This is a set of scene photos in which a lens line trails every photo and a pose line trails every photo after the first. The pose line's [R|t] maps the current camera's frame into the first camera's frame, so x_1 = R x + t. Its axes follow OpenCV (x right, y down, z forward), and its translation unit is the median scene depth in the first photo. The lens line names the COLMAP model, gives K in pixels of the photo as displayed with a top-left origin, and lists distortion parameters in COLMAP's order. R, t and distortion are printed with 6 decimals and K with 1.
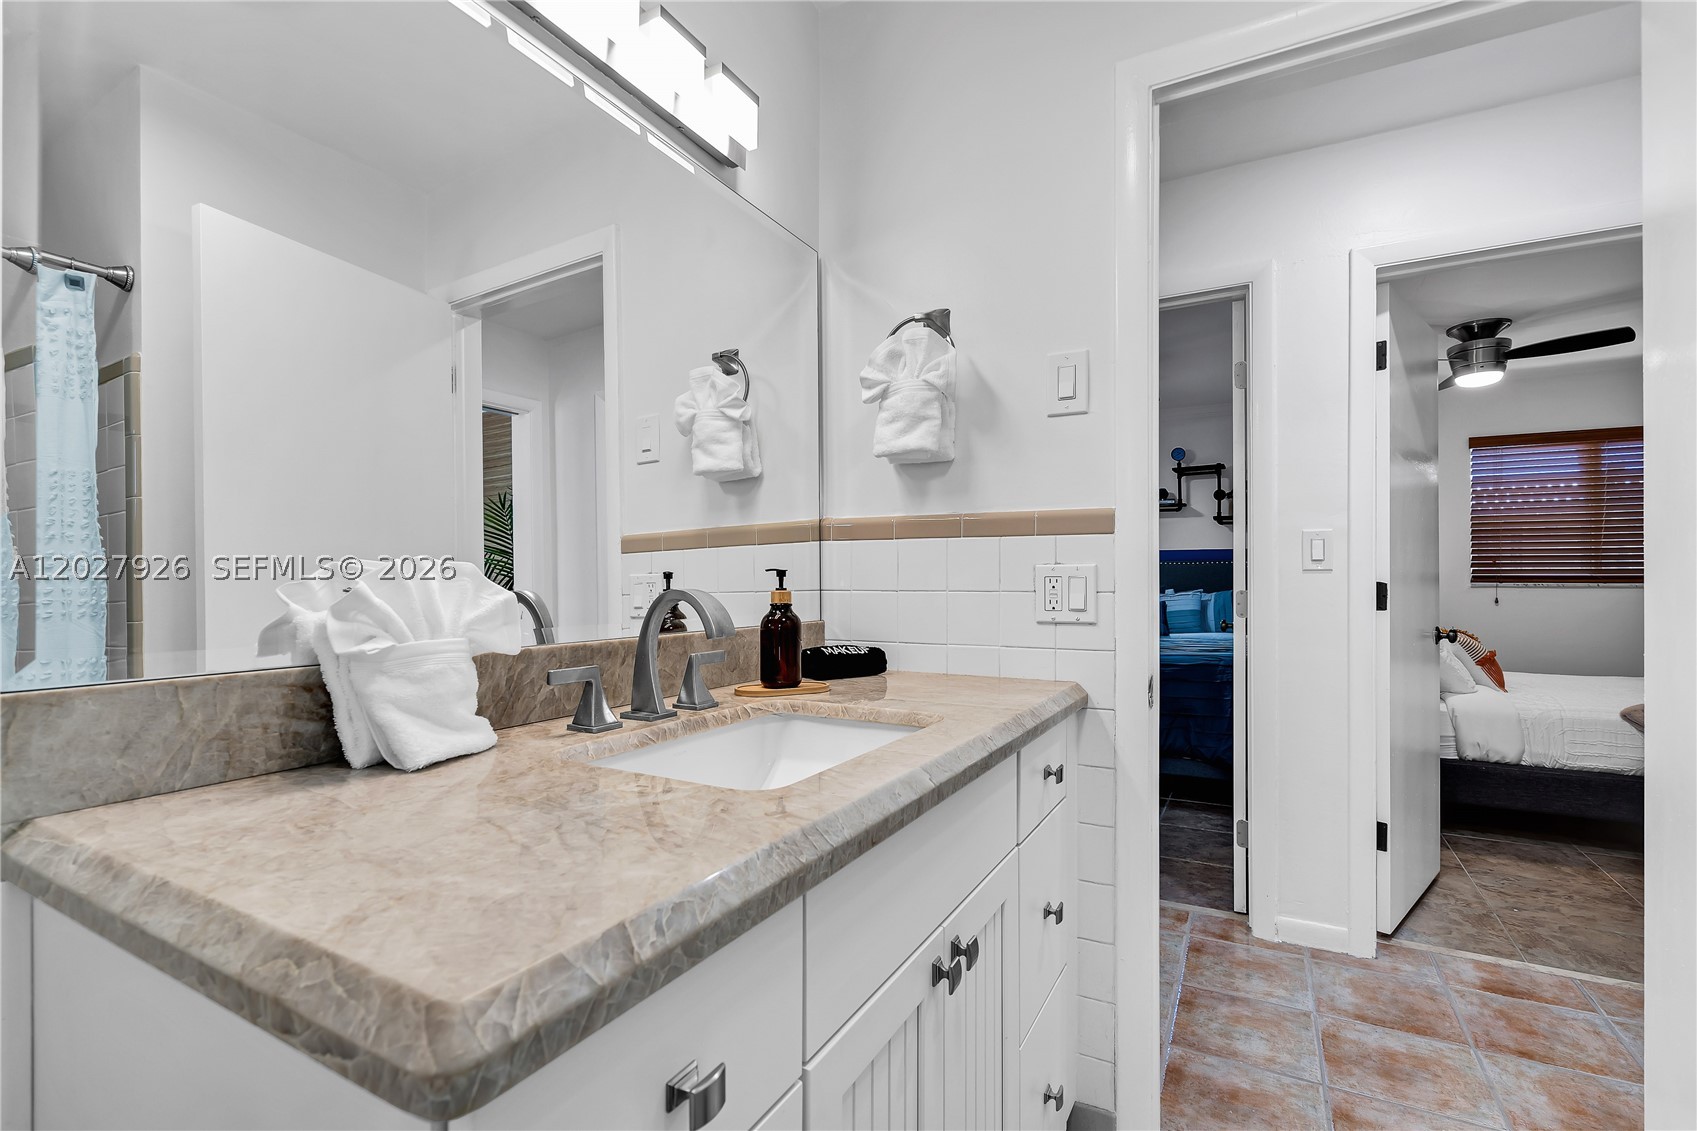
lens RADIAL K [[779.2, 0, 841.6], [0, 779.2, 576.4], [0, 0, 1]] dist [0.000584, 0.000039]
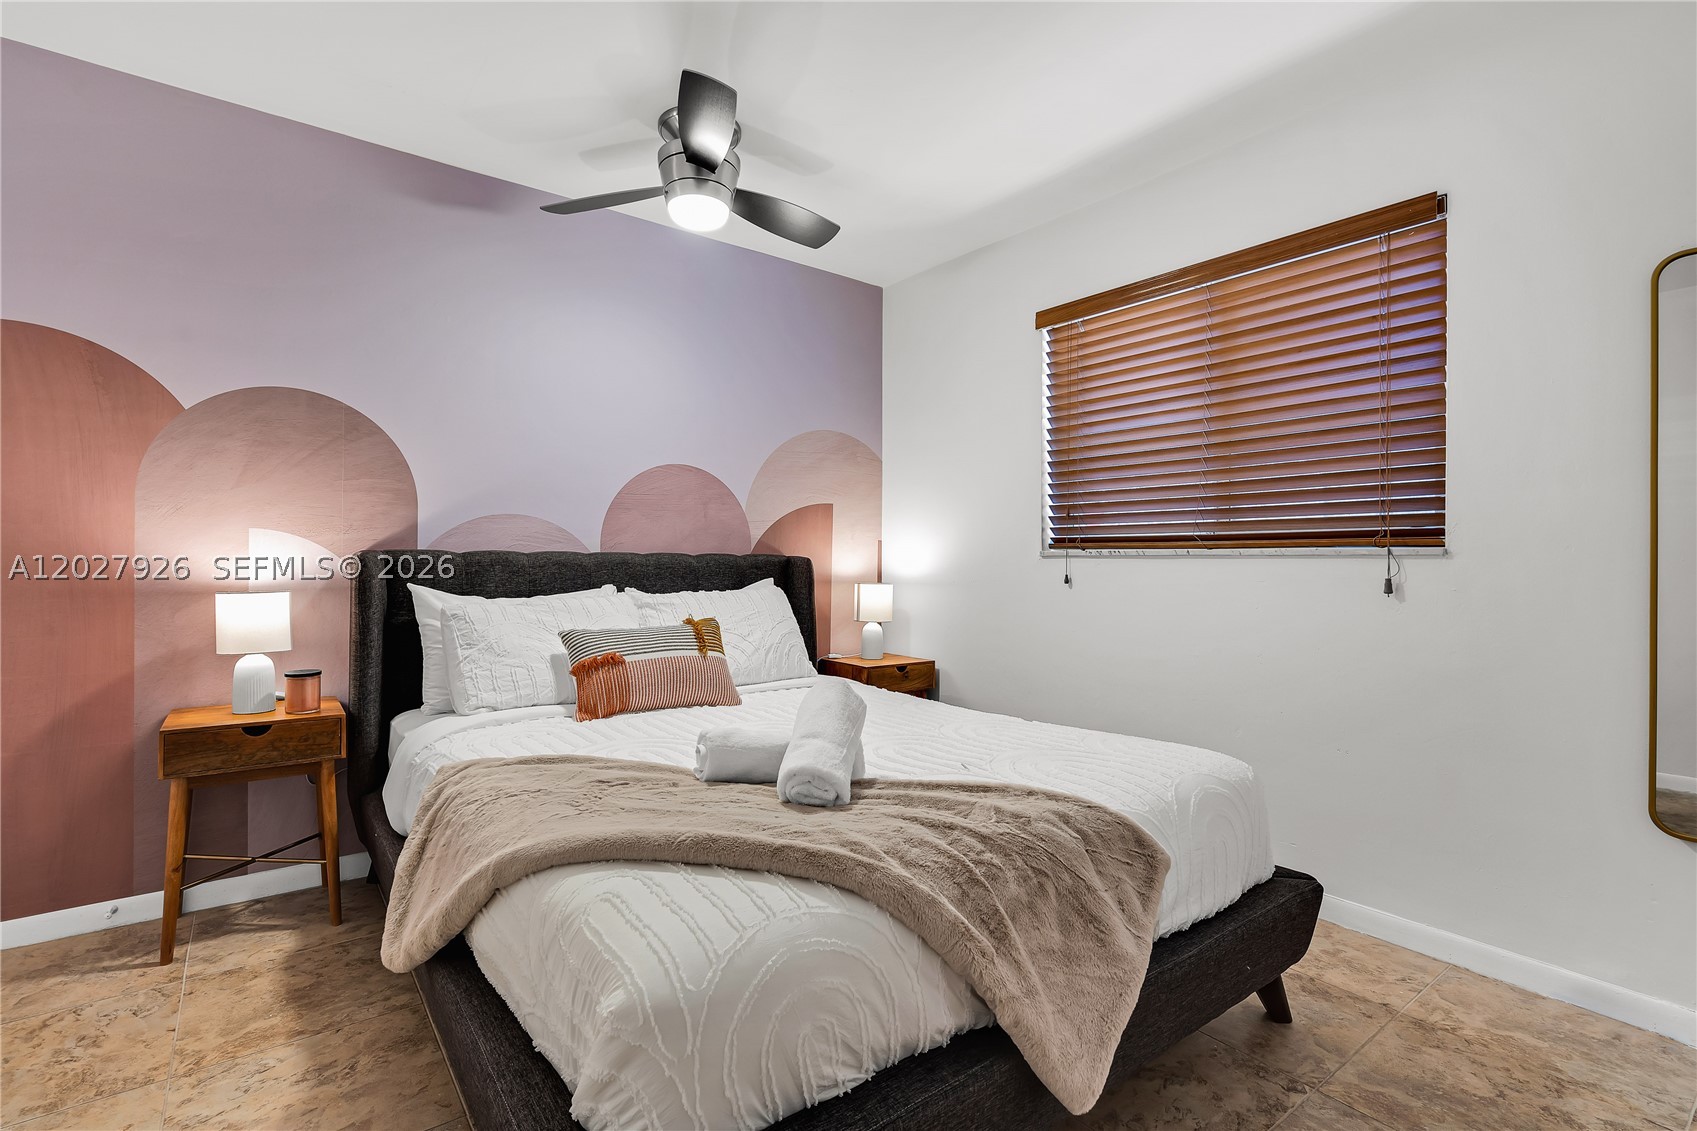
lens RADIAL K [[779.2, 0, 841.6], [0, 779.2, 576.4], [0, 0, 1]] dist [0.000584, 0.000039]
pose [[0.913735, 0.006315, -0.406260, 1.231238], [0.002599, 0.999768, 0.021386, 0.021630], [0.406301, -0.020597, 0.913507, 0.507110]]
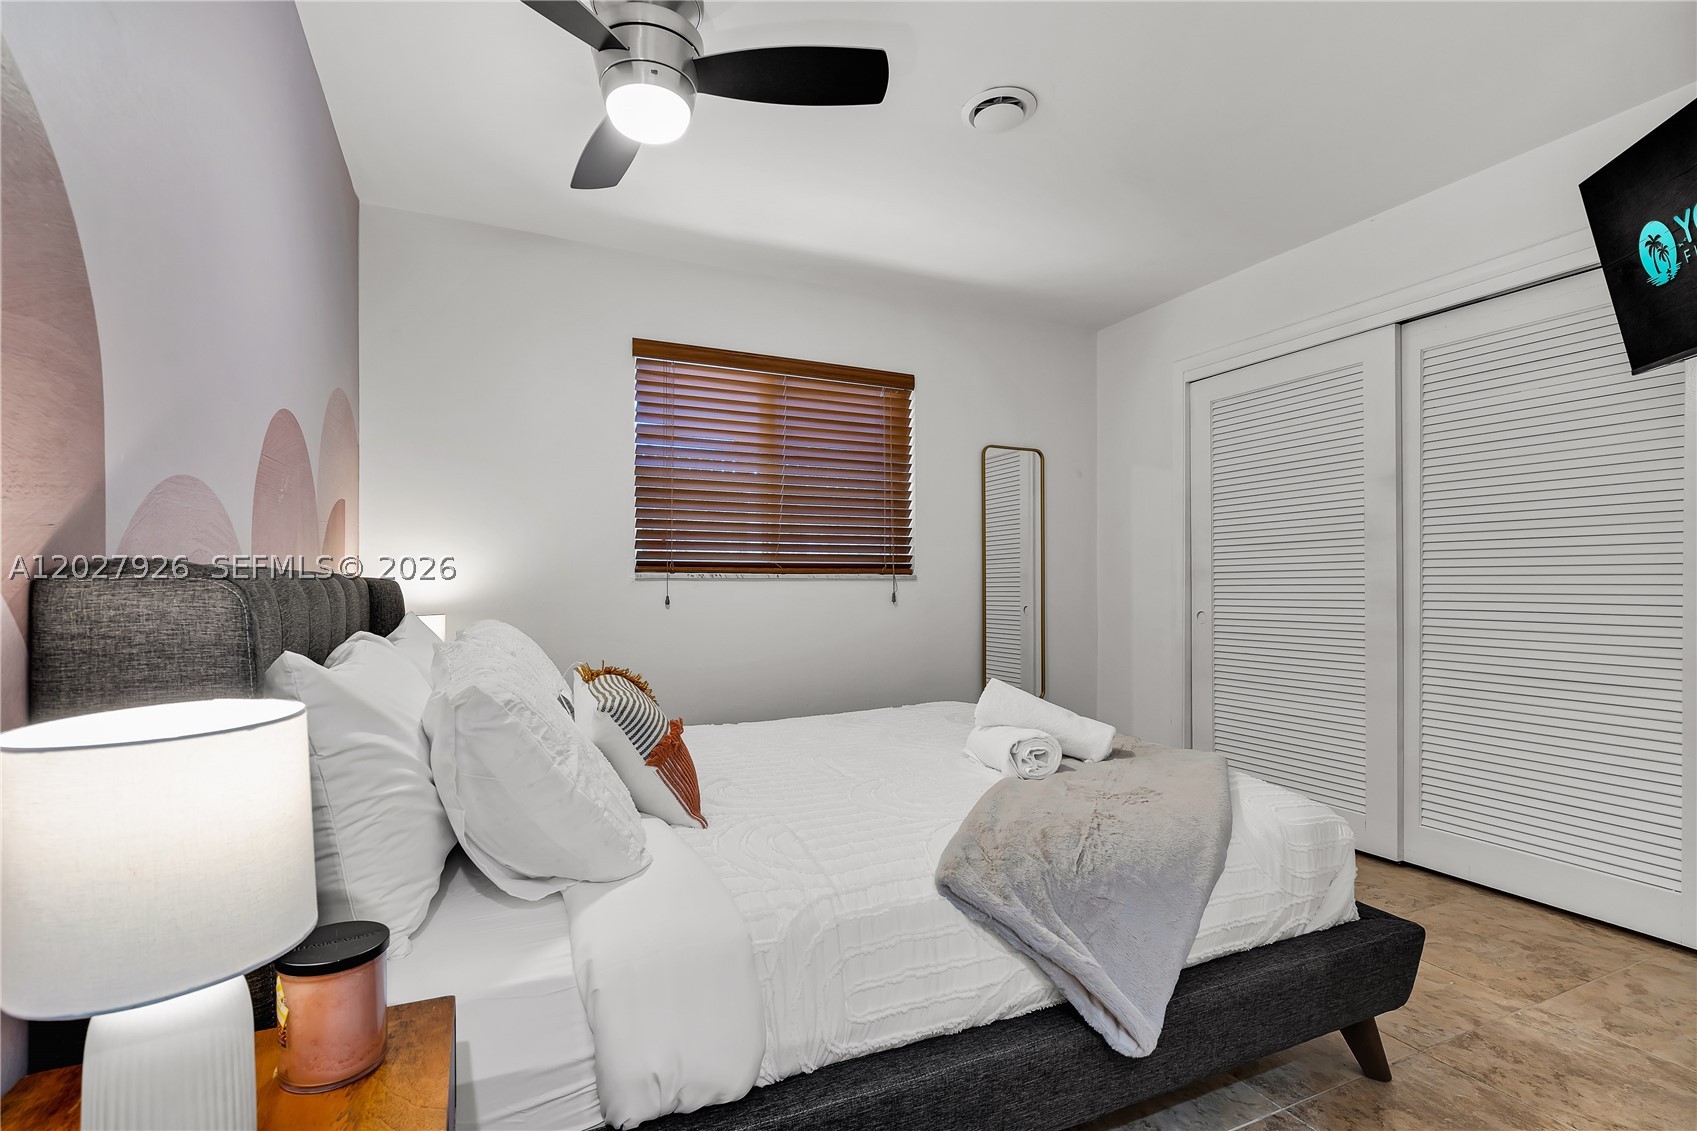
lens RADIAL K [[779.2, 0, 841.6], [0, 779.2, 576.4], [0, 0, 1]] dist [0.000584, 0.000039]
pose [[0.591418, 0.000838, 0.806364, 0.542859], [0.000537, 0.999999, -0.001433, 0.017131], [-0.806365, 0.001280, 0.591417, 0.672684]]
